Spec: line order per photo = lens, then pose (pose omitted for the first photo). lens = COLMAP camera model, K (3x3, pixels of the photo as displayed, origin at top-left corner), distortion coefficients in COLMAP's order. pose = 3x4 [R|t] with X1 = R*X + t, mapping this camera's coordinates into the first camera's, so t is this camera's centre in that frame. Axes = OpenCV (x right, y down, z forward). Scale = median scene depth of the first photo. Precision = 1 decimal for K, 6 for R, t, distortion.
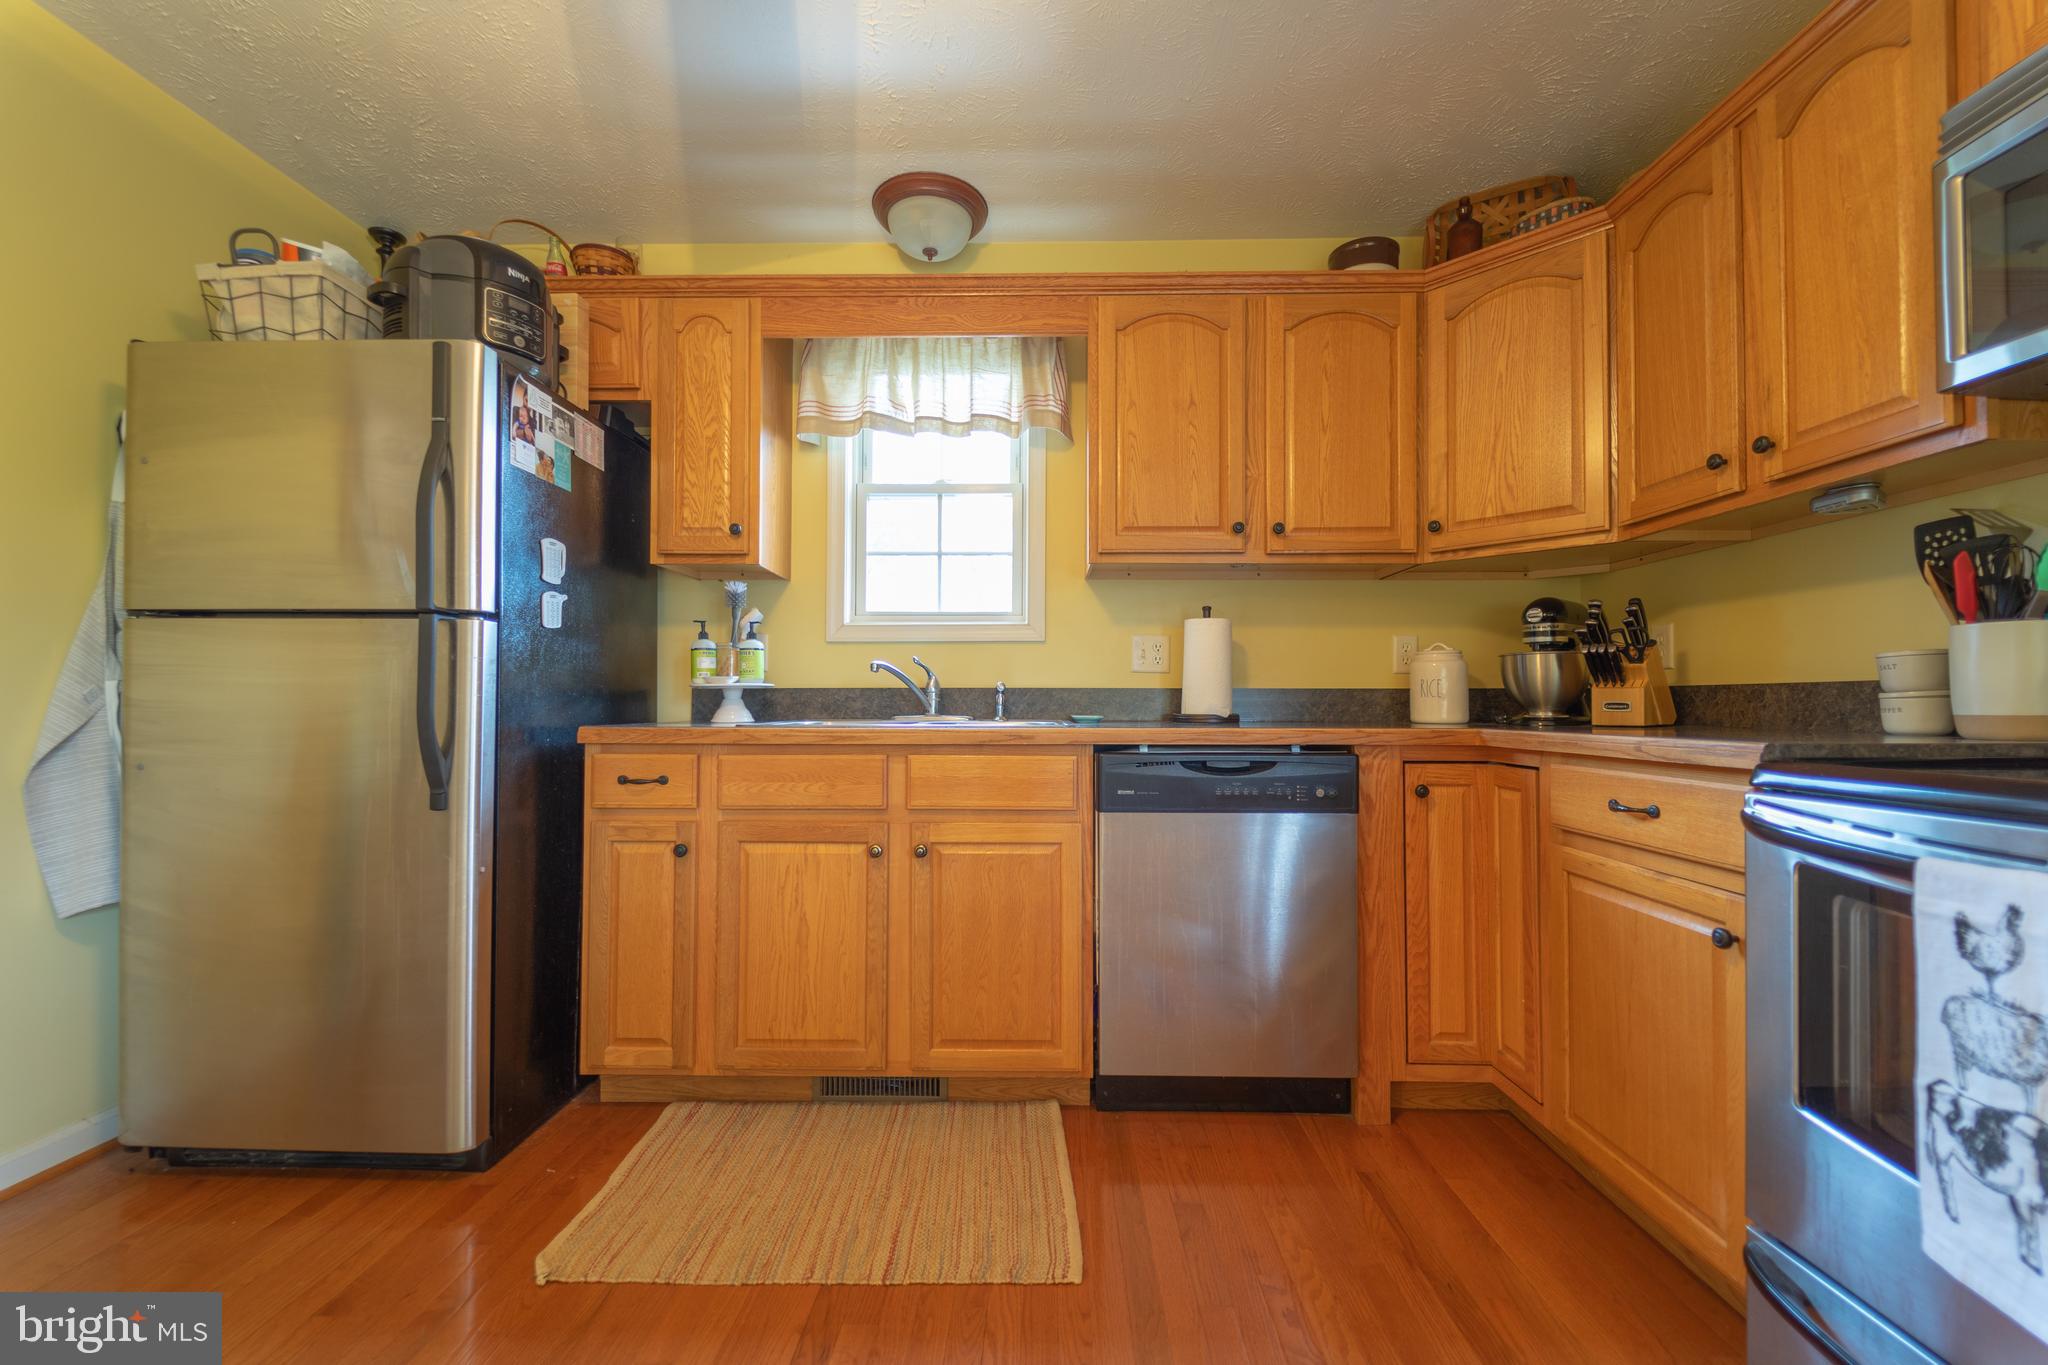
lens RADIAL K [[812.4, 0, 1029.3], [0, 812.4, 689.9], [0, 0, 1]] dist [0.024760, -0.016117]
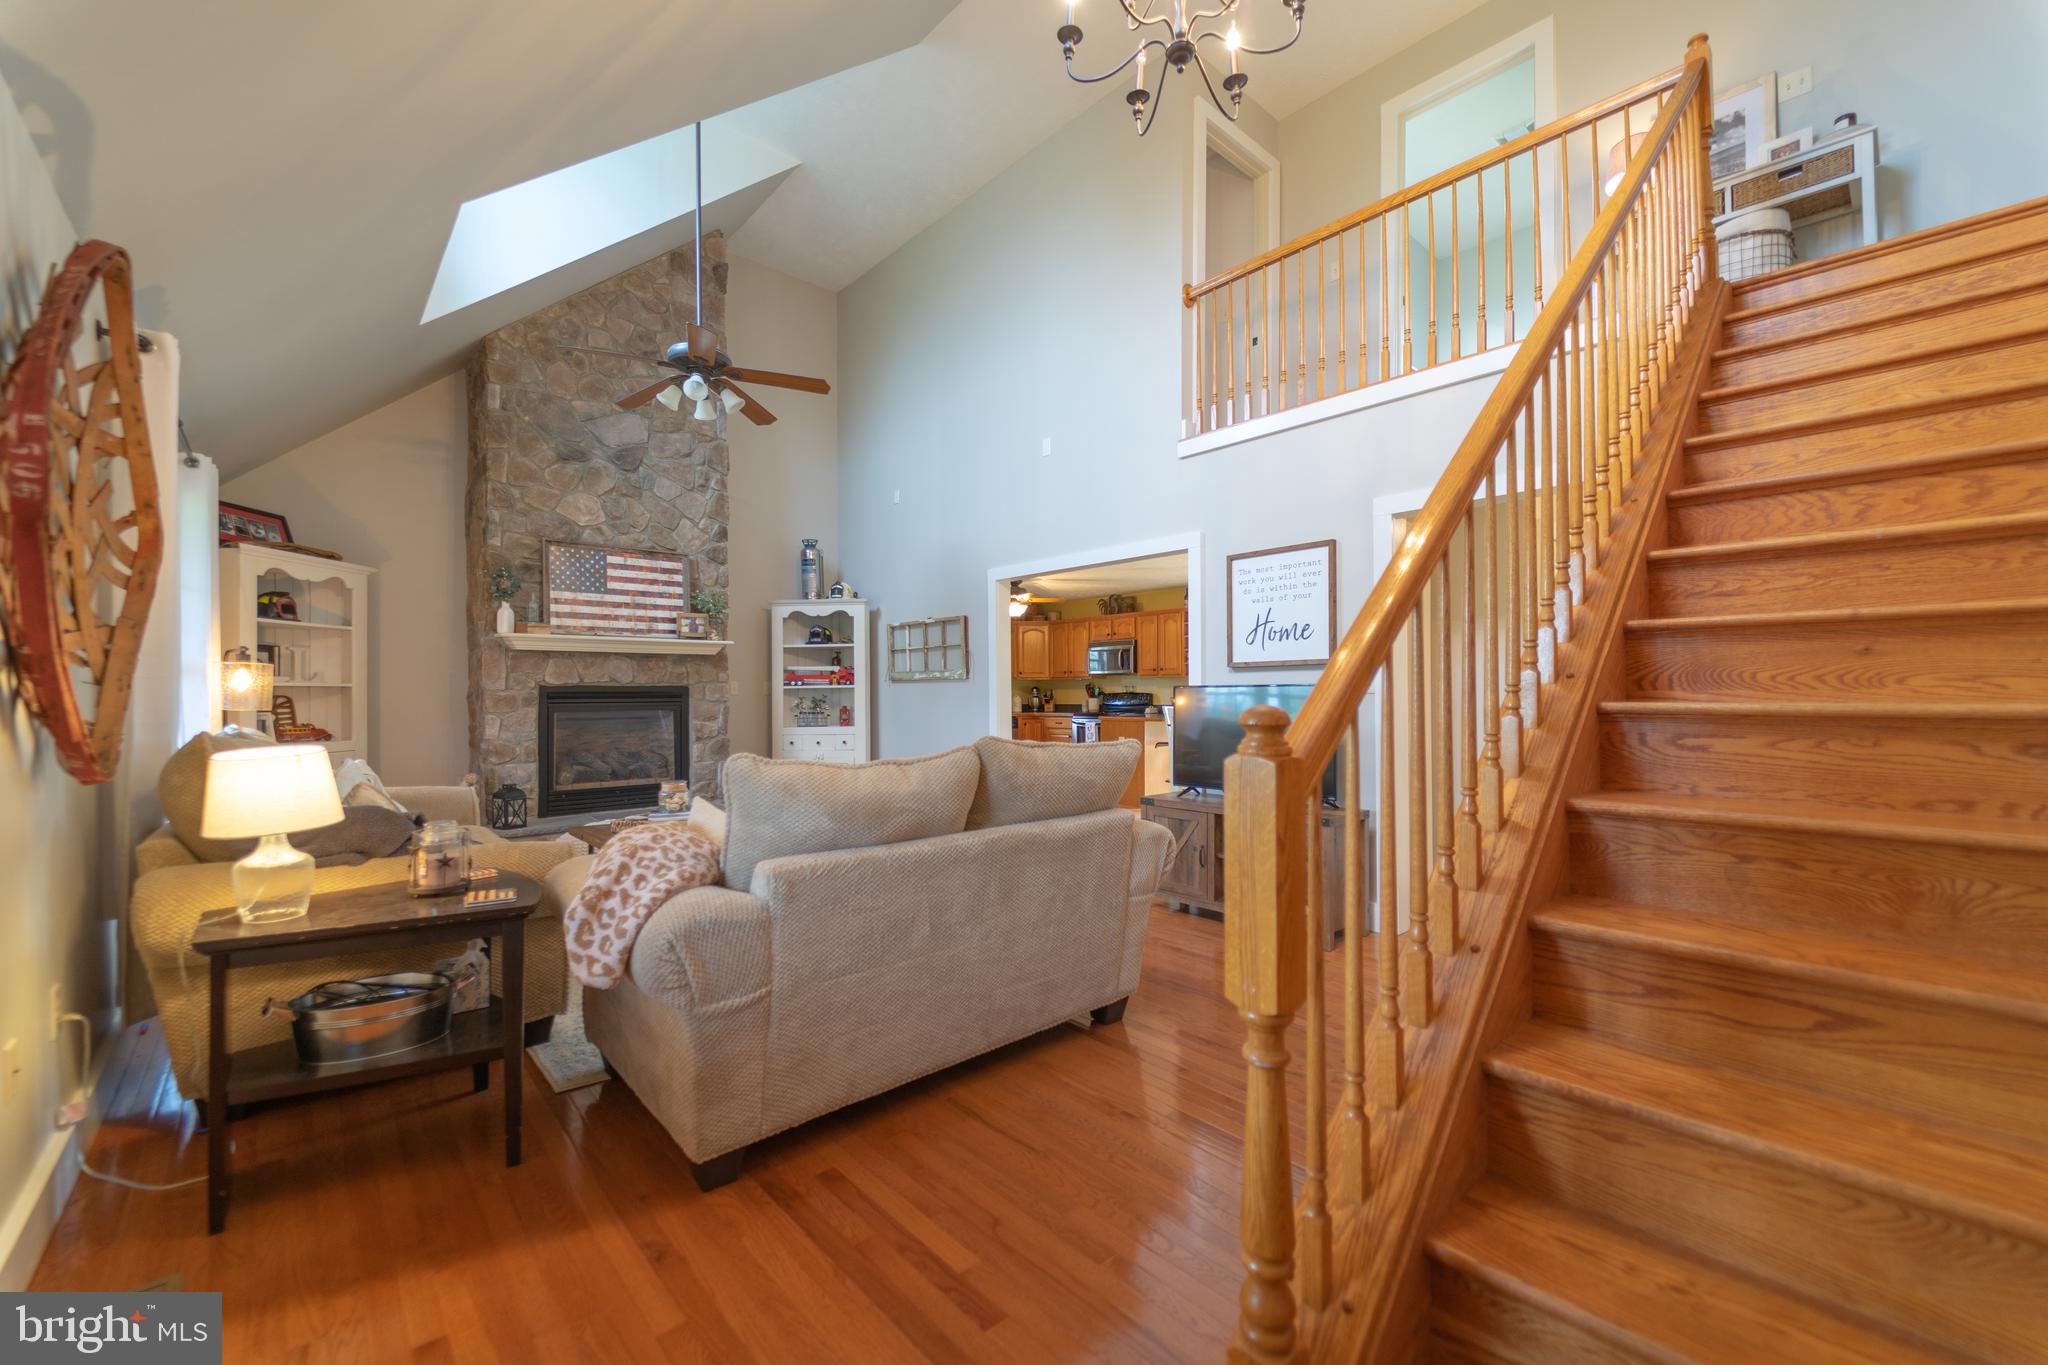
lens RADIAL K [[812.4, 0, 1029.3], [0, 812.4, 689.9], [0, 0, 1]] dist [0.024760, -0.016117]
pose [[0.724523, -0.002717, 0.689246, -3.303084], [-0.004235, 0.999956, 0.008394, -0.154301], [-0.689238, -0.009001, 0.724479, -3.019523]]
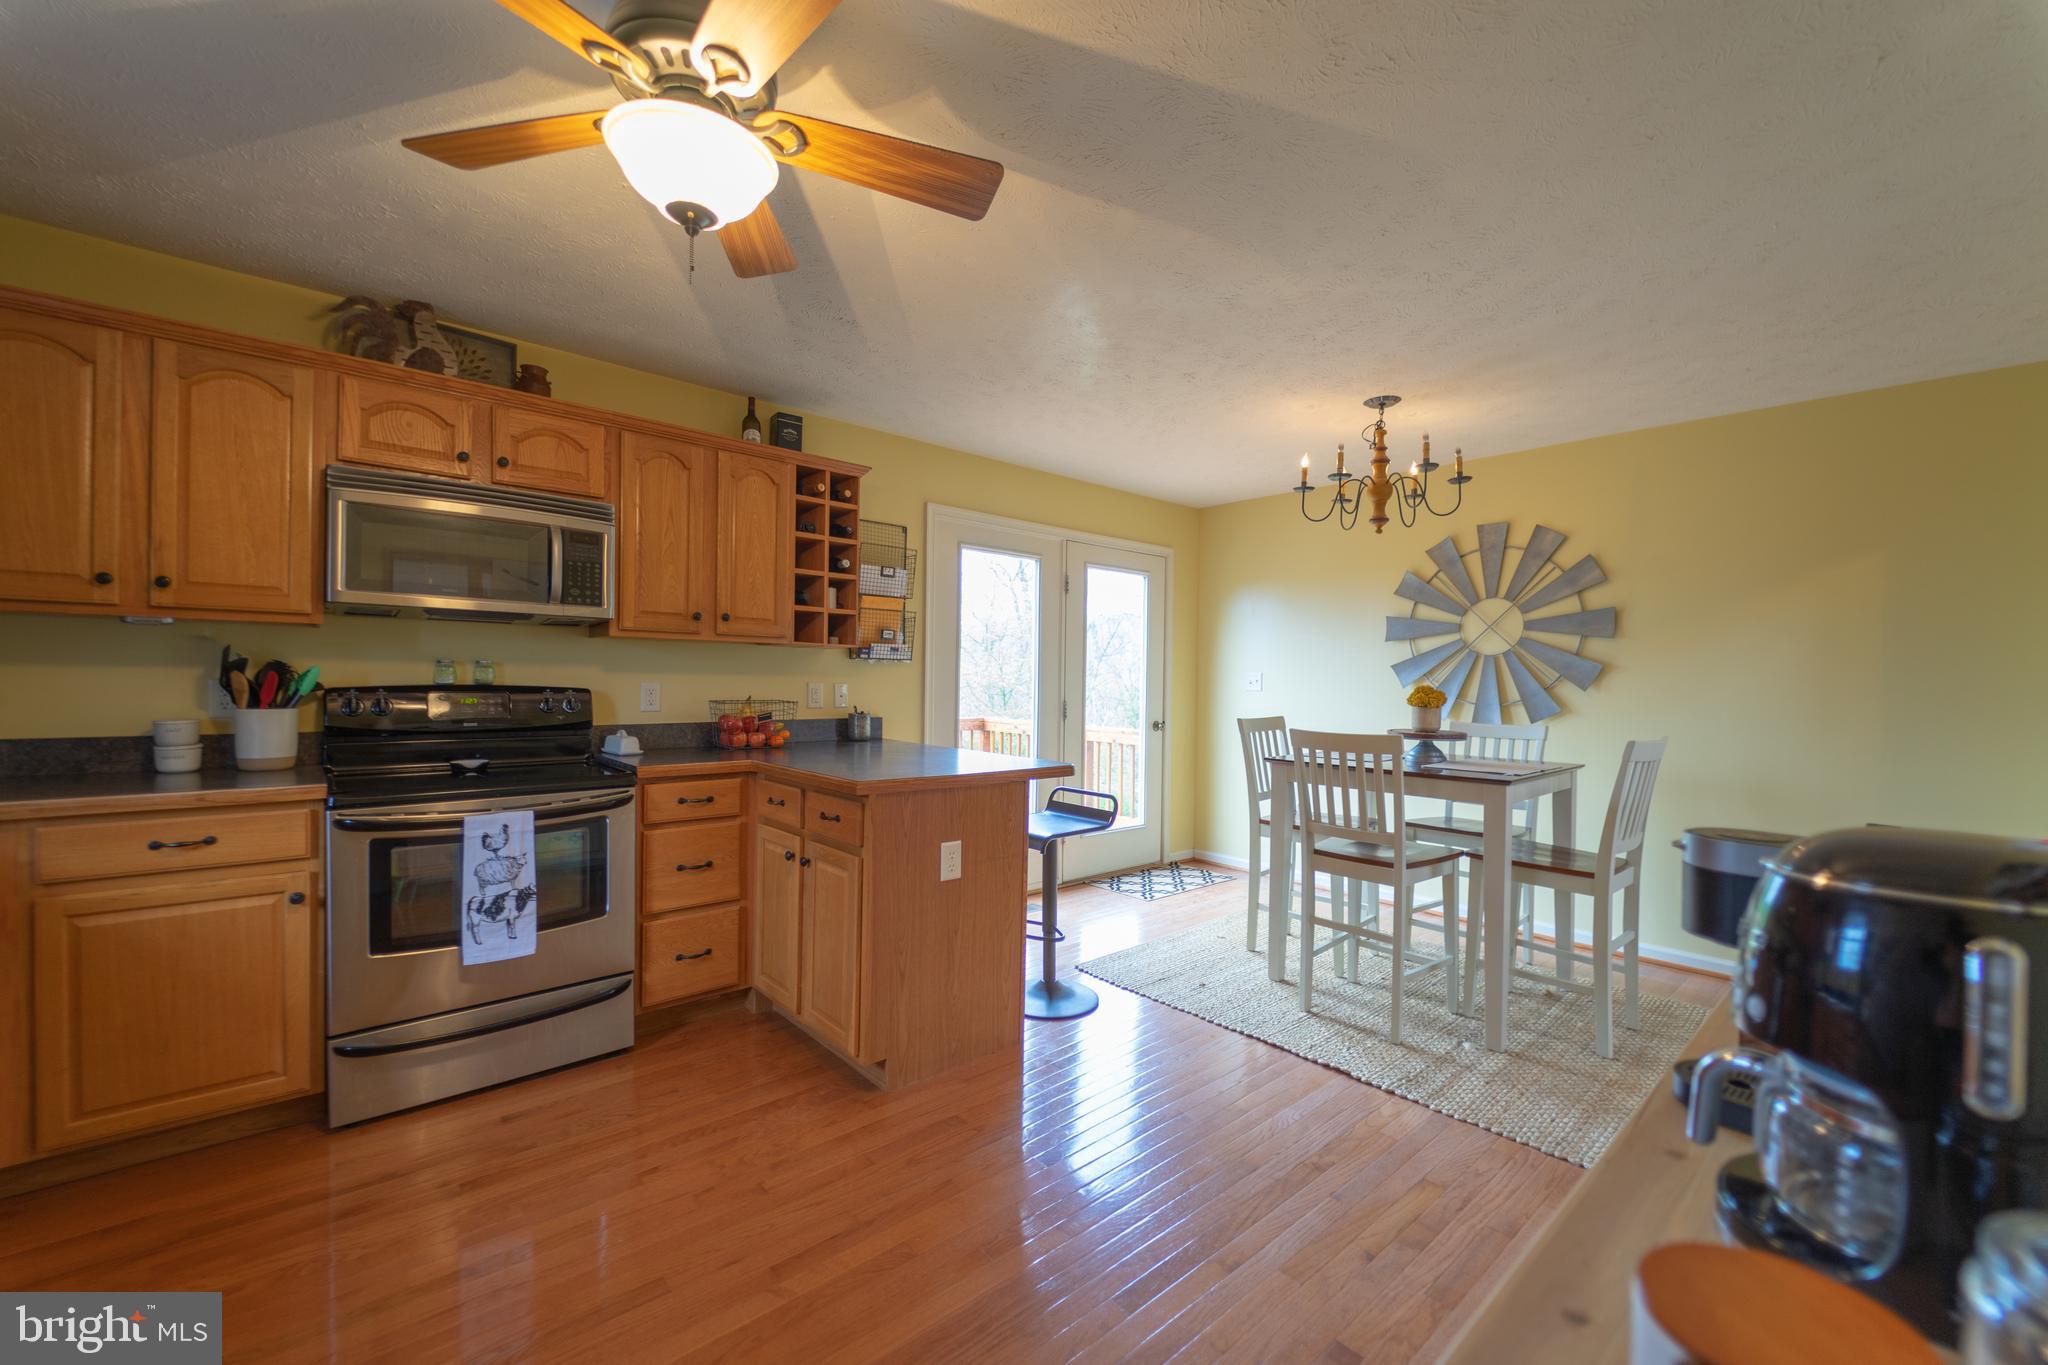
lens RADIAL K [[812.4, 0, 1029.3], [0, 812.4, 689.9], [0, 0, 1]] dist [0.024760, -0.016117]
pose [[-0.678686, -0.019682, 0.734165, -0.931642], [-0.026798, 0.999639, 0.002025, -0.116877], [-0.733940, -0.018300, -0.678968, 0.655329]]
